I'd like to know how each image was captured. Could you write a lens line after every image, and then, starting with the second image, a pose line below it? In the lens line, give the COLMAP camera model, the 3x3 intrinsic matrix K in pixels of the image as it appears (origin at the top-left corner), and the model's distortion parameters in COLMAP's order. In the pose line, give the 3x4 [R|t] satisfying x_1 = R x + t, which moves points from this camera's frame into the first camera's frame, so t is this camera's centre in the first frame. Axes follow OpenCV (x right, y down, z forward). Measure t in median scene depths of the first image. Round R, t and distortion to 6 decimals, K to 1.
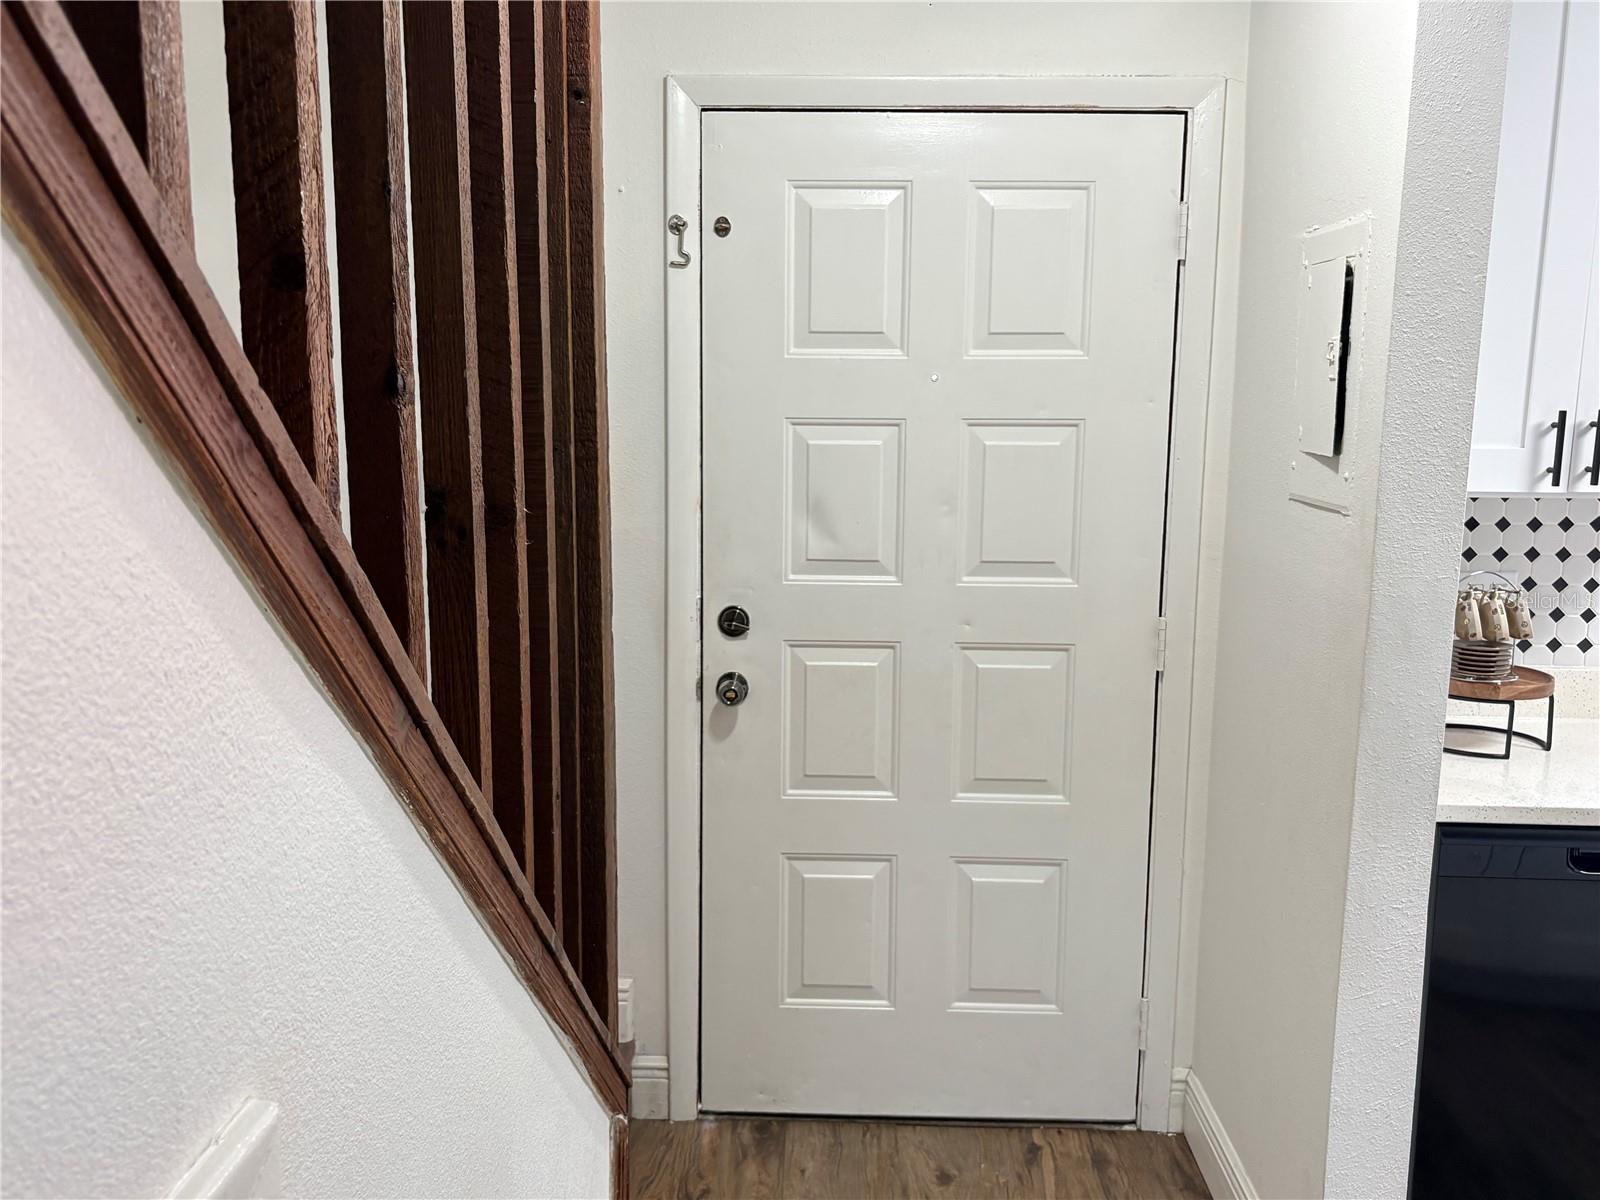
lens RADIAL K [[1454.4, 0, 797.8], [0, 1454.4, 646.9], [0, 0, 1]] dist [0.003272, -0.002381]
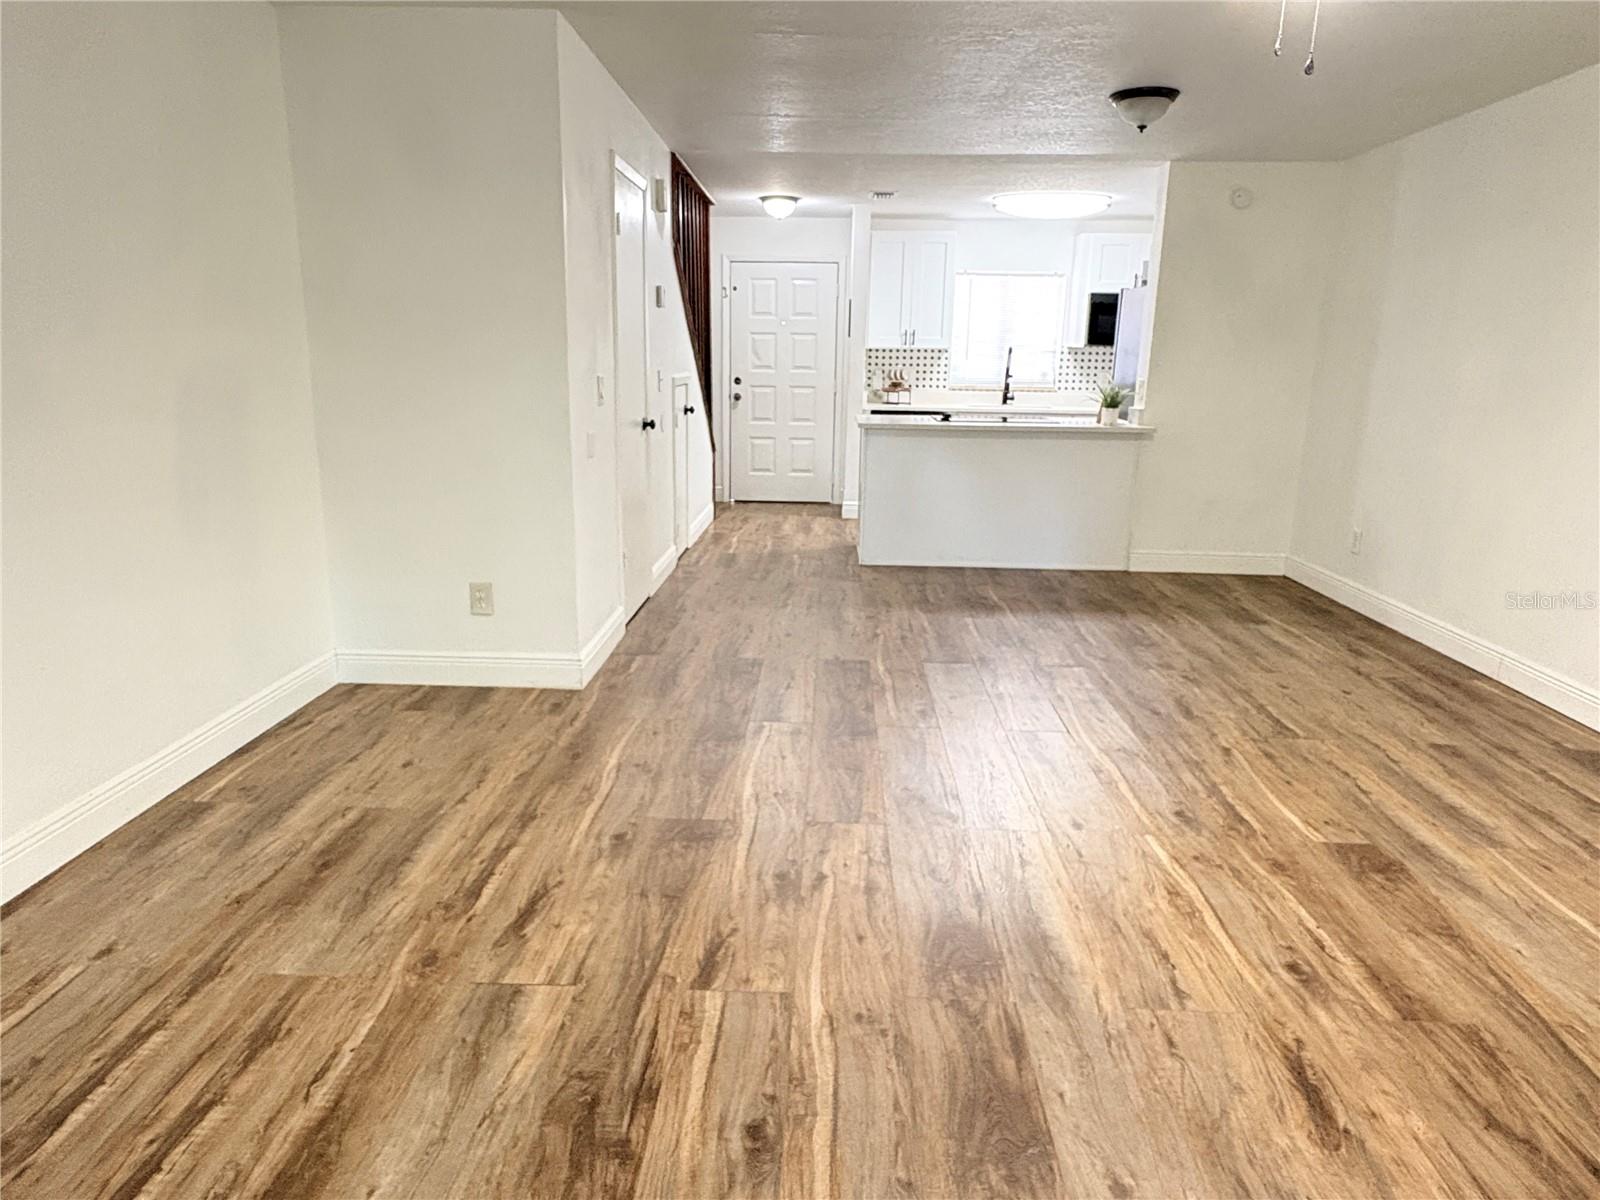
lens RADIAL K [[1005.4, 0, 800.0], [0, 1005.4, 600.0], [0, 0, 1]] dist [0.001070, -0.000173]
pose [[0.999956, 0.006635, -0.006615, 0.173339], [-0.006118, 0.997131, 0.075443, 0.425408], [0.007097, -0.075399, 0.997128, -2.126365]]
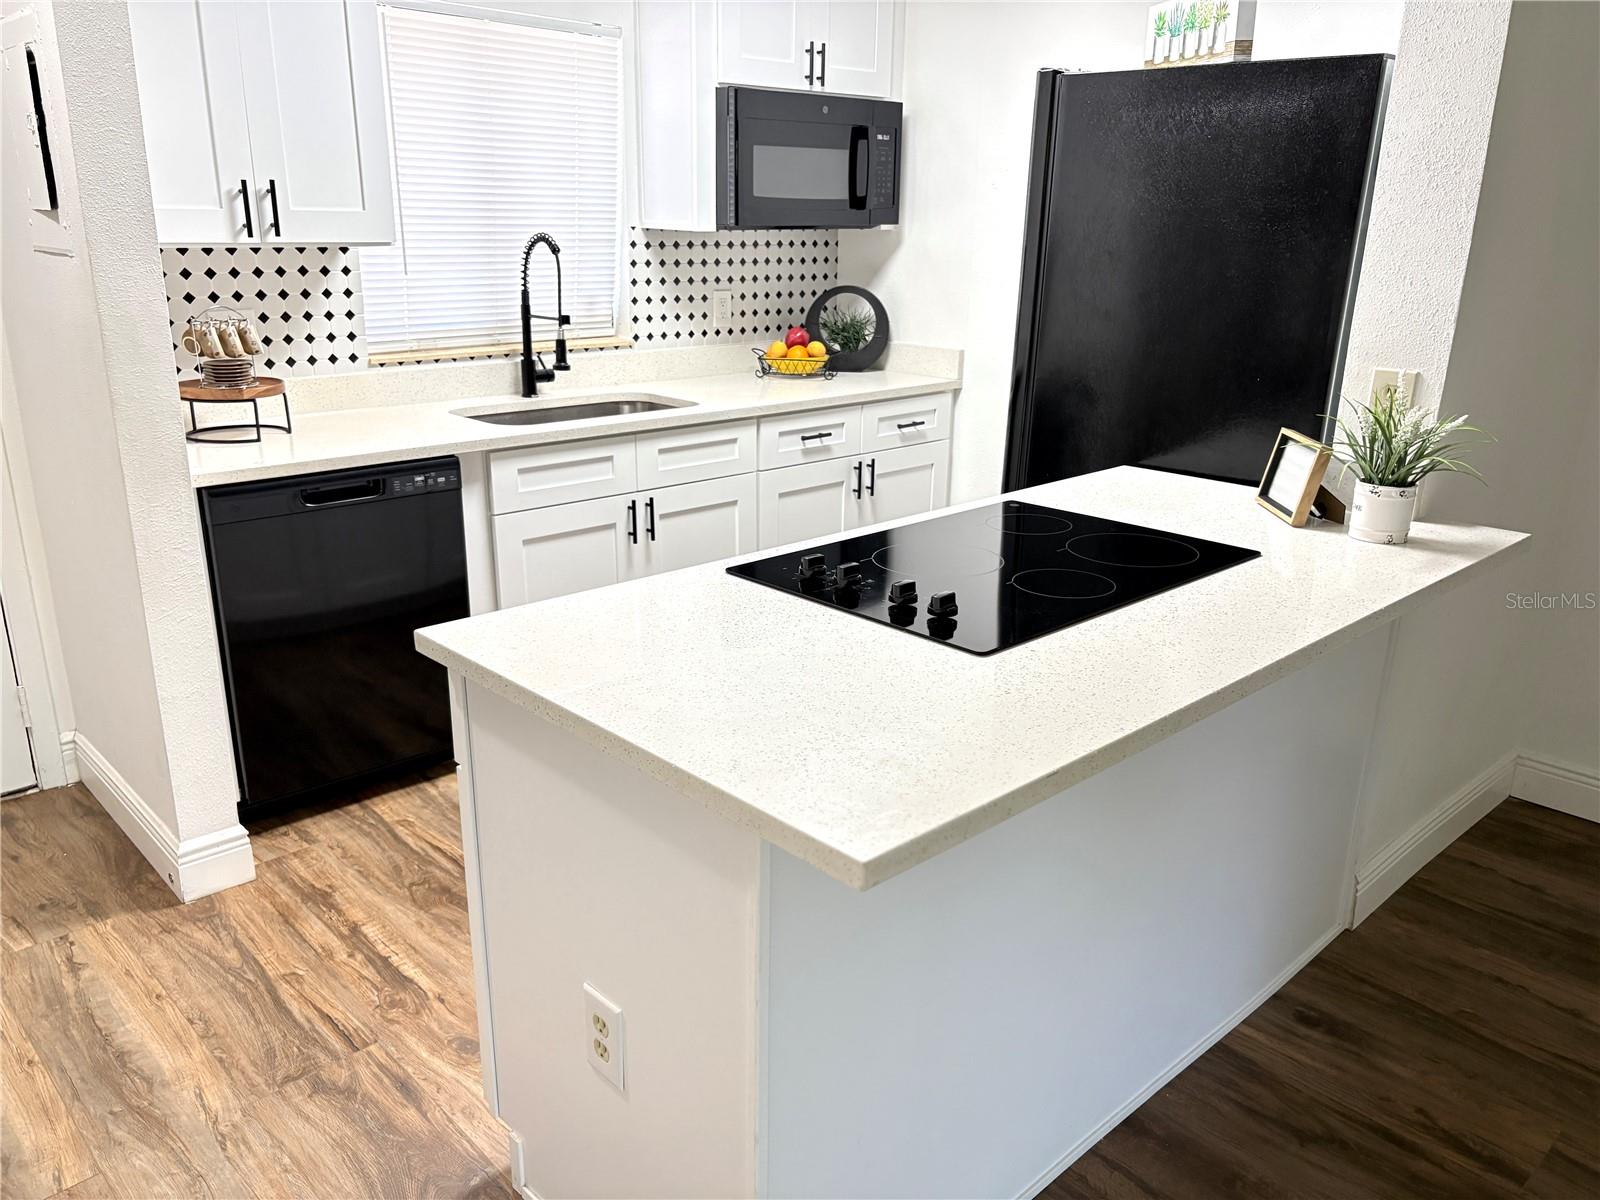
lens RADIAL K [[1214.8, 0, 796.9], [0, 1214.8, 618.4], [0, 0, 1]] dist [-0.004296, -0.000877]
pose [[0.705660, -0.224010, 0.672208, 0.029393], [0.118049, 0.972618, 0.200196, 0.062927], [-0.698648, -0.061917, 0.712782, -0.177091]]
